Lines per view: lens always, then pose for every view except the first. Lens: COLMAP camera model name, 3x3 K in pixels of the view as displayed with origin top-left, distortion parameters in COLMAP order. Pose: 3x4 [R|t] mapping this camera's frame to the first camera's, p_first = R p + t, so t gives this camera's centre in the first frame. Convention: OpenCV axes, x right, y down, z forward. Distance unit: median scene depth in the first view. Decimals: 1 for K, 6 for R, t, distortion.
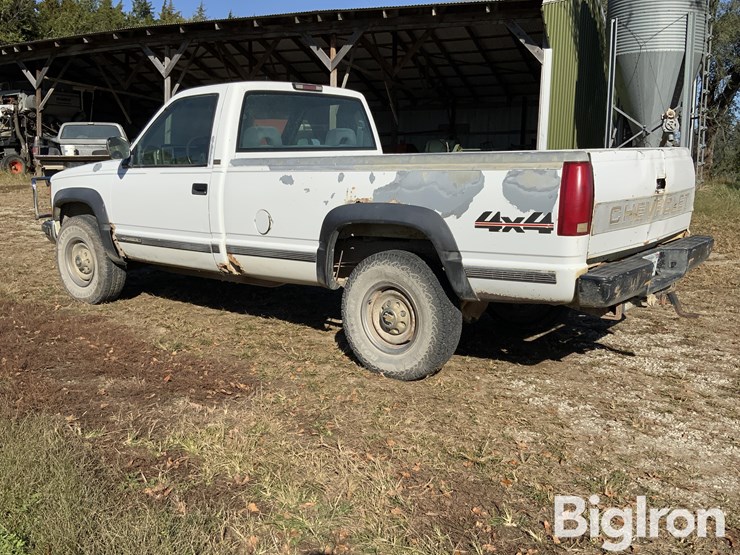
lens RADIAL K [[697.3, 0, 370.0], [0, 697.3, 277.5], [0, 0, 1]] dist [0.148059, -0.365903]
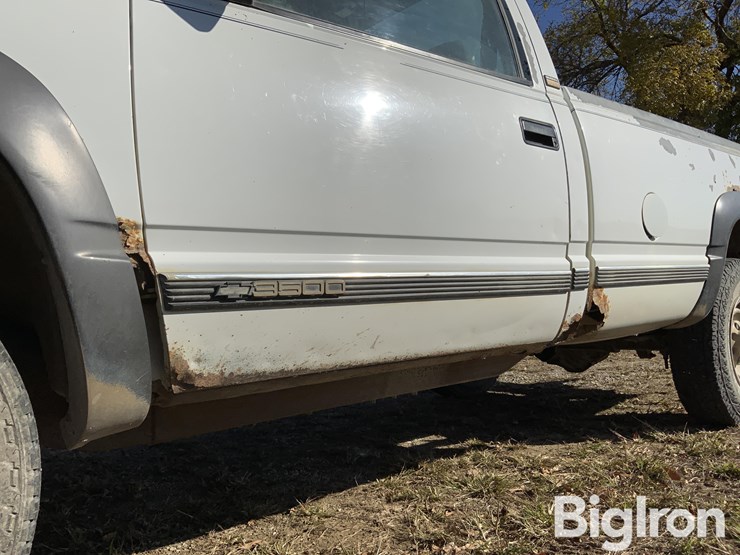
lens RADIAL K [[612.4, 0, 370.0], [0, 612.4, 277.5], [0, 0, 1]] dist [0.085047, -0.145437]
pose [[0.187521, 0.036170, 0.981594, -0.701415], [0.214768, 0.973633, -0.076905, -0.047912], [-0.958494, 0.225236, 0.174808, 1.228564]]
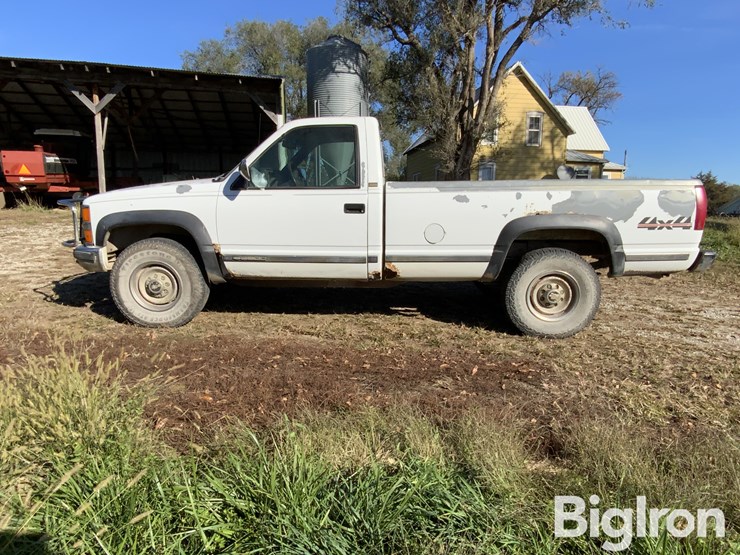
lens RADIAL K [[463.7, 0, 370.0], [0, 463.7, 277.5], [0, 0, 1]] dist [0.033413, -0.036245]
pose [[0.810393, -0.099645, 0.577351, -0.779775], [0.090597, 0.994891, 0.044543, -0.053478], [-0.578839, 0.016209, 0.815280, 0.440591]]
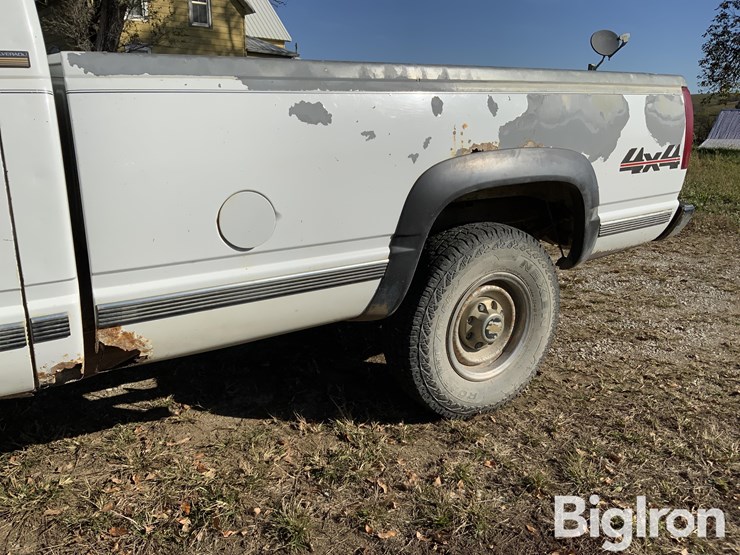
lens RADIAL K [[612.4, 0, 370.0], [0, 612.4, 277.5], [0, 0, 1]] dist [0.085047, -0.145437]
pose [[0.327182, -0.253873, 0.910220, -0.503155], [0.142257, 0.965490, 0.218154, -0.124888], [-0.934192, 0.058109, 0.352006, 0.877311]]
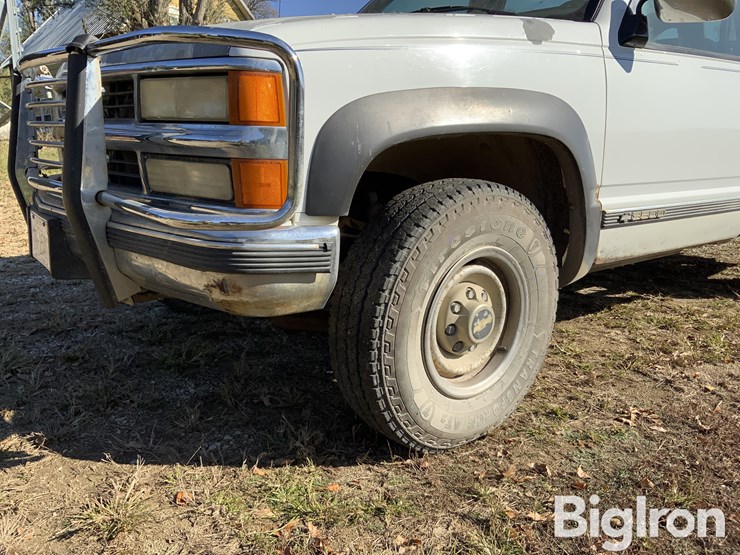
lens RADIAL K [[612.4, 0, 370.0], [0, 612.4, 277.5], [0, 0, 1]] dist [0.085047, -0.145437]
pose [[0.235942, -0.206754, 0.949518, -0.985369], [0.153398, 0.972778, 0.173701, -0.144030], [-0.959584, 0.104671, 0.261234, 1.399087]]
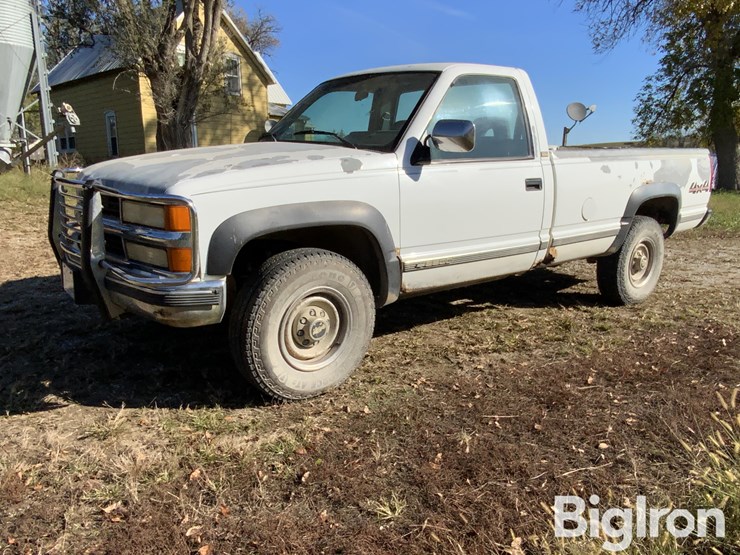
lens RADIAL K [[565.9, 0, 370.0], [0, 565.9, 277.5], [0, 0, 1]] dist [0.107696, -0.167730]
pose [[0.236929, -0.206361, 0.949358, -1.197316], [0.154295, 0.972771, 0.172943, -0.198518], [-0.959196, 0.105506, 0.262318, 1.197028]]
